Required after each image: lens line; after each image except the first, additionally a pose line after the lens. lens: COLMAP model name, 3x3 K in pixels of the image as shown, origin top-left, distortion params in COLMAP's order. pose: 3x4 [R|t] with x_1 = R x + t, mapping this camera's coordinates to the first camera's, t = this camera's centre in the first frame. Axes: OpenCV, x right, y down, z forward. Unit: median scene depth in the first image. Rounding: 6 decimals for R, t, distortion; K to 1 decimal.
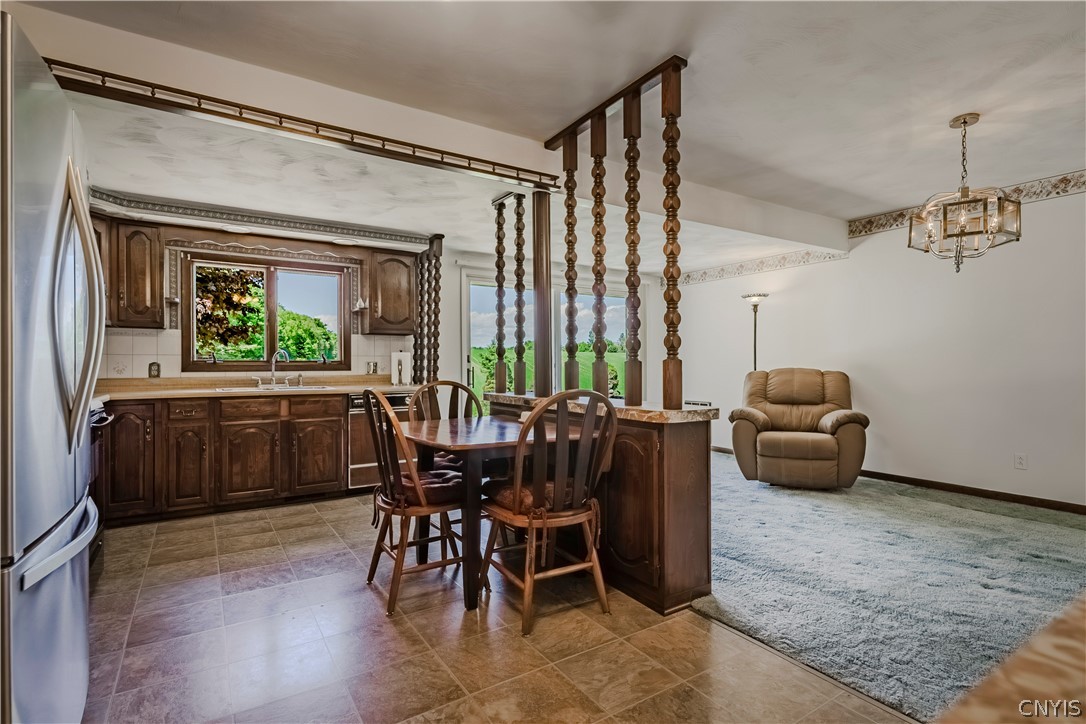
lens RADIAL K [[522.5, 0, 543.0], [0, 522.5, 362.0], [0, 0, 1]] dist [0.004236, 0.000906]
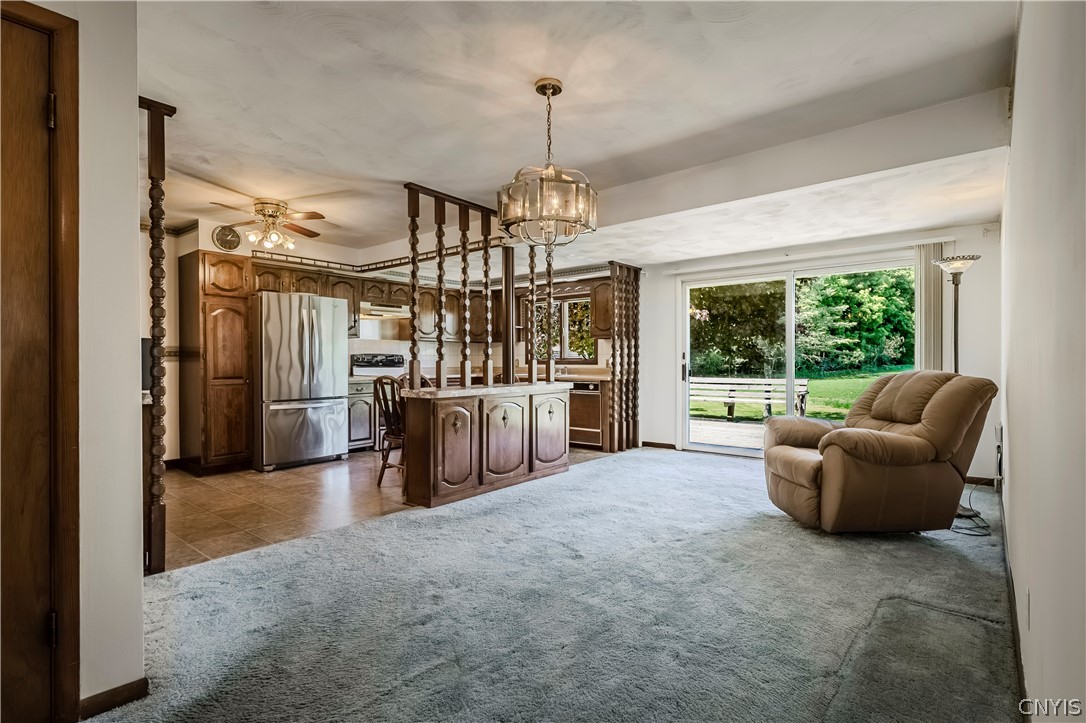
lens RADIAL K [[522.5, 0, 543.0], [0, 522.5, 361.5], [0, 0, 1]] dist [0.004236, 0.000906]
pose [[0.300131, 0.008672, -0.953859, 1.134563], [0.003643, 0.999941, 0.010237, -0.008909], [0.953891, -0.006547, 0.300081, 0.505185]]
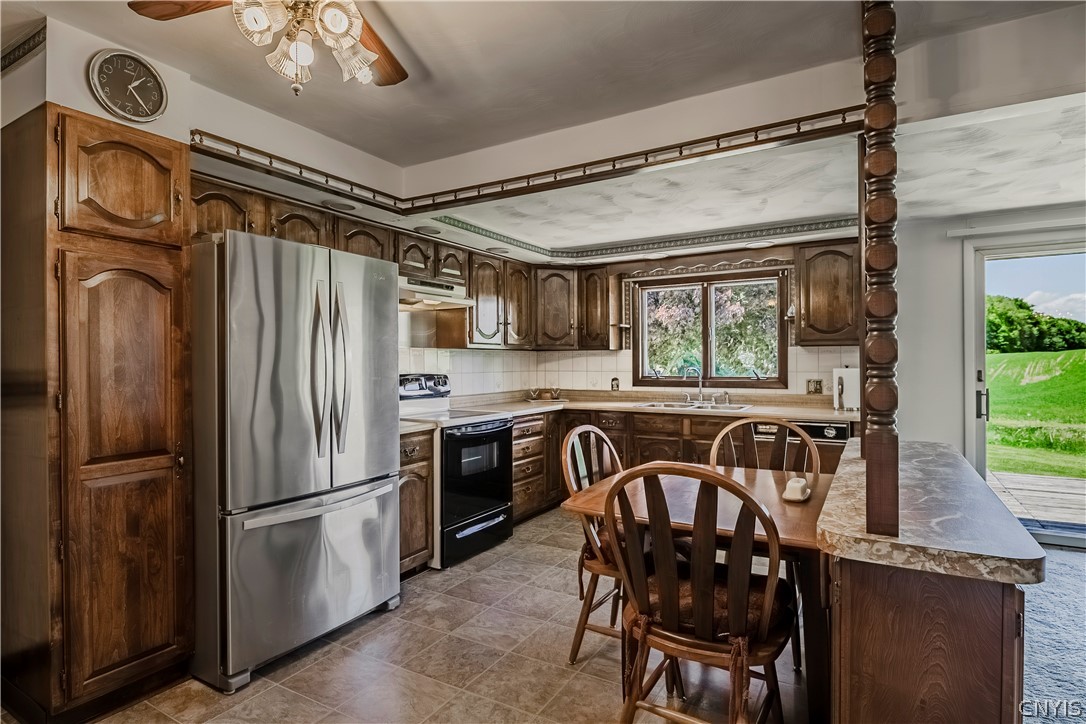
lens RADIAL K [[561.5, 0, 545.9], [0, 561.5, 358.5], [0, 0, 1]] dist [-0.003286, -0.001427]
pose [[0.448394, -0.002802, -0.893832, 0.333288], [0.007574, 0.999971, 0.000665, -0.044216], [0.893804, -0.007068, 0.448402, 0.271745]]
